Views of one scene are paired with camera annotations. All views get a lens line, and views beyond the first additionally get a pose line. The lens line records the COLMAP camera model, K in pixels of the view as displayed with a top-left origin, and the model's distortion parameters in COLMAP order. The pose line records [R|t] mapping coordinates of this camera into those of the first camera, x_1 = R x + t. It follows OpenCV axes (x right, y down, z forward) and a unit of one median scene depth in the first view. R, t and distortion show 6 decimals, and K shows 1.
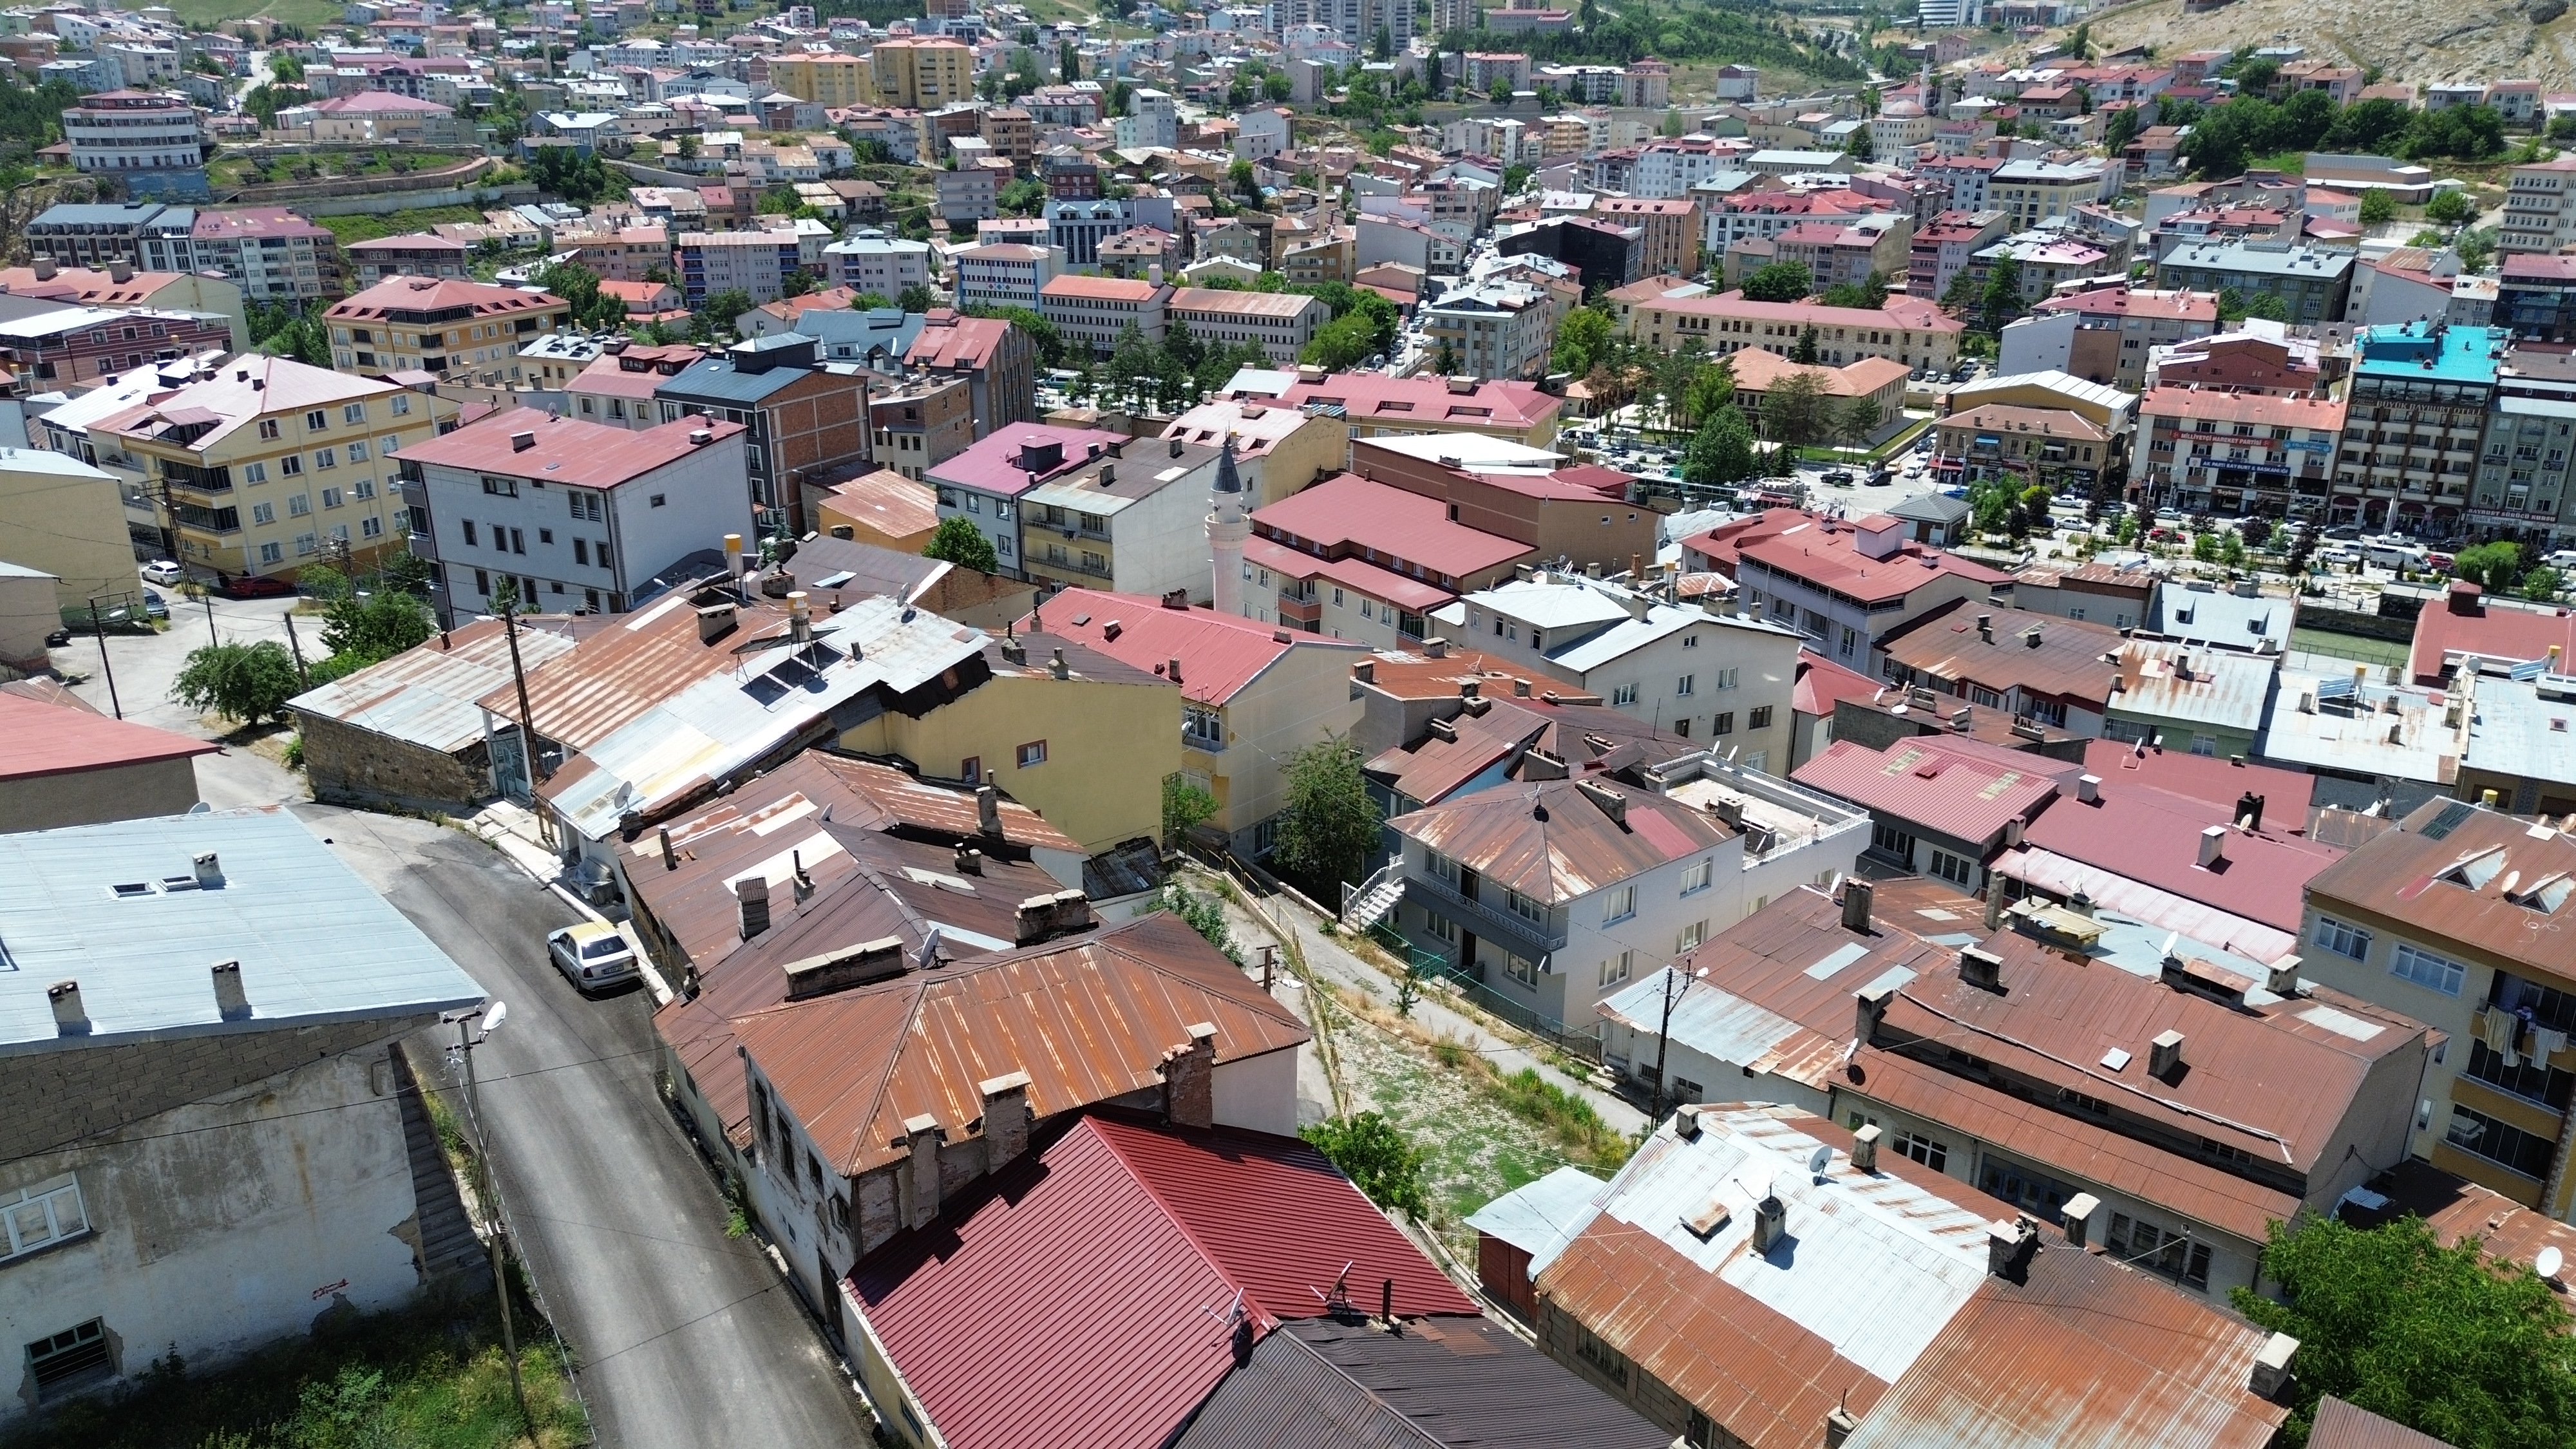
lens RADIAL K [[1821.3, 0, 1288.0], [0, 1821.3, 724.5], [0, 0, 1]] dist [0.062118, -0.064428]
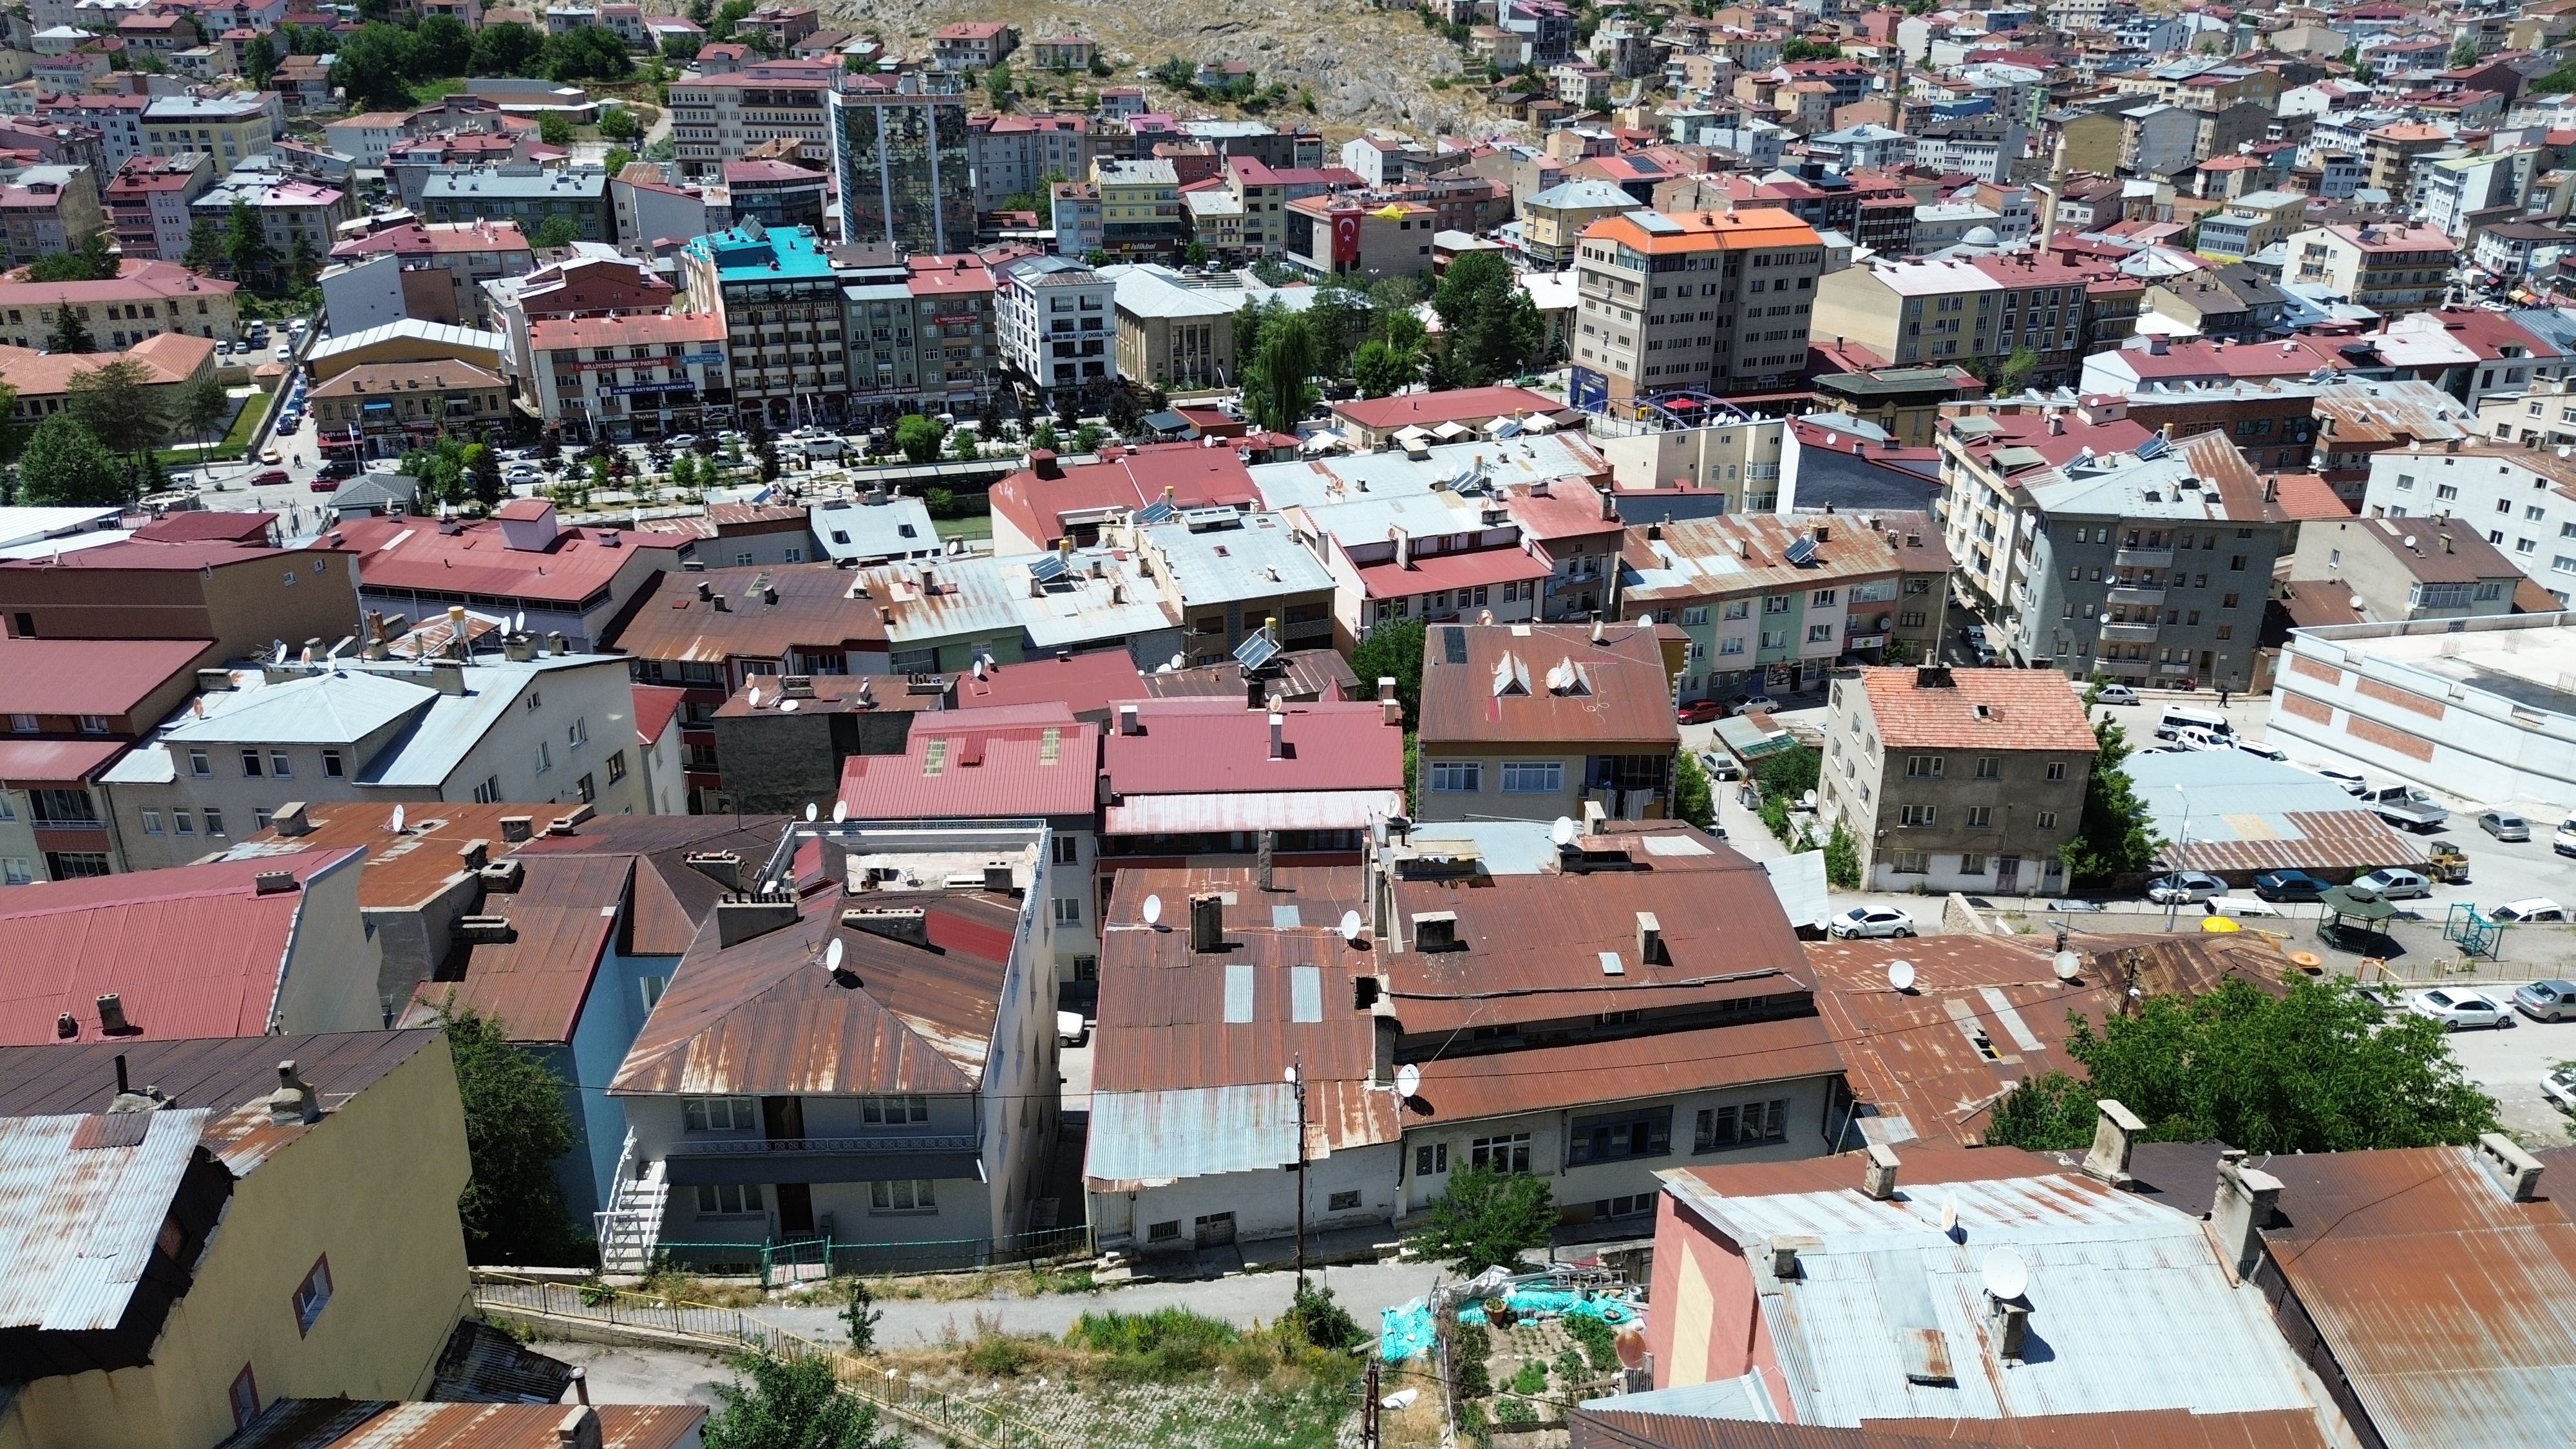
lens RADIAL K [[1821.3, 0, 1288.0], [0, 1821.3, 724.5], [0, 0, 1]] dist [0.062118, -0.064428]
pose [[0.588370, -0.302996, 0.749676, -0.132351], [0.279948, 0.946130, 0.162685, -0.056335], [-0.758584, 0.114151, 0.641498, 0.210760]]
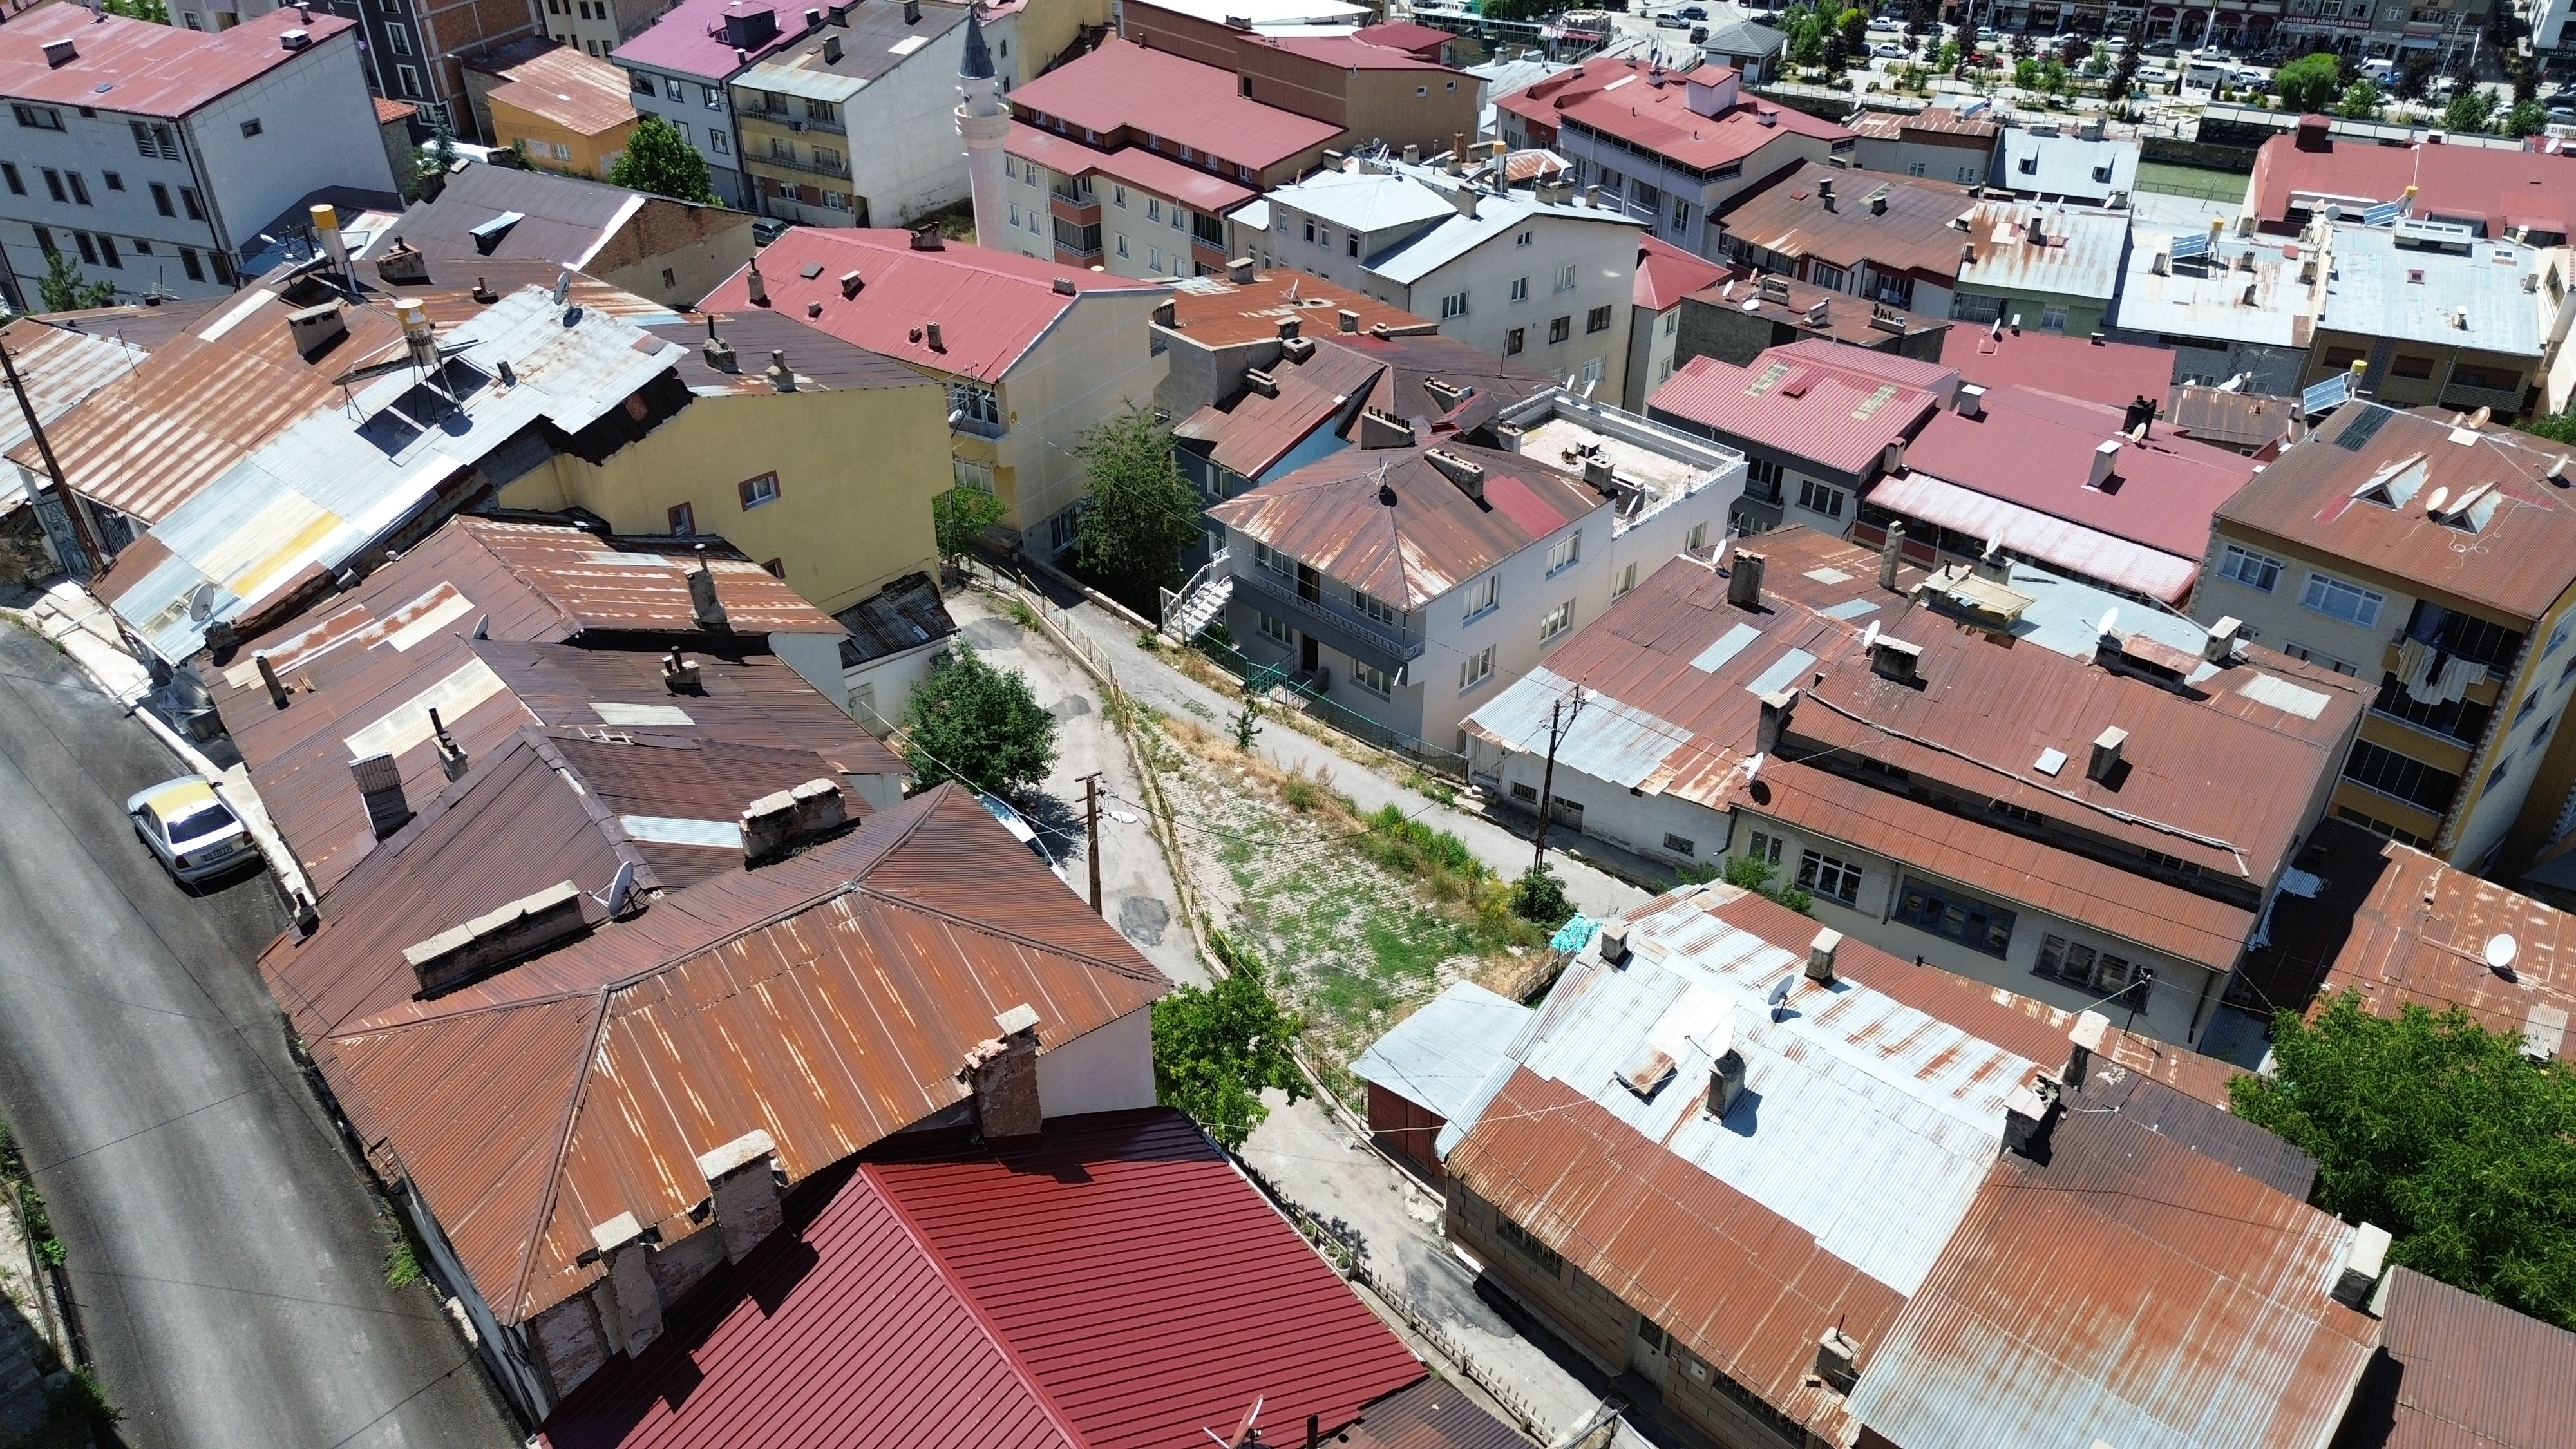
lens RADIAL K [[1821.3, 0, 1288.0], [0, 1821.3, 724.5], [0, 0, 1]] dist [0.062118, -0.064428]
pose [[0.991675, -0.077859, 0.102564, -0.001573], [0.051334, 0.969505, 0.239635, -0.027507], [-0.118094, -0.232375, 0.965430, 0.080337]]
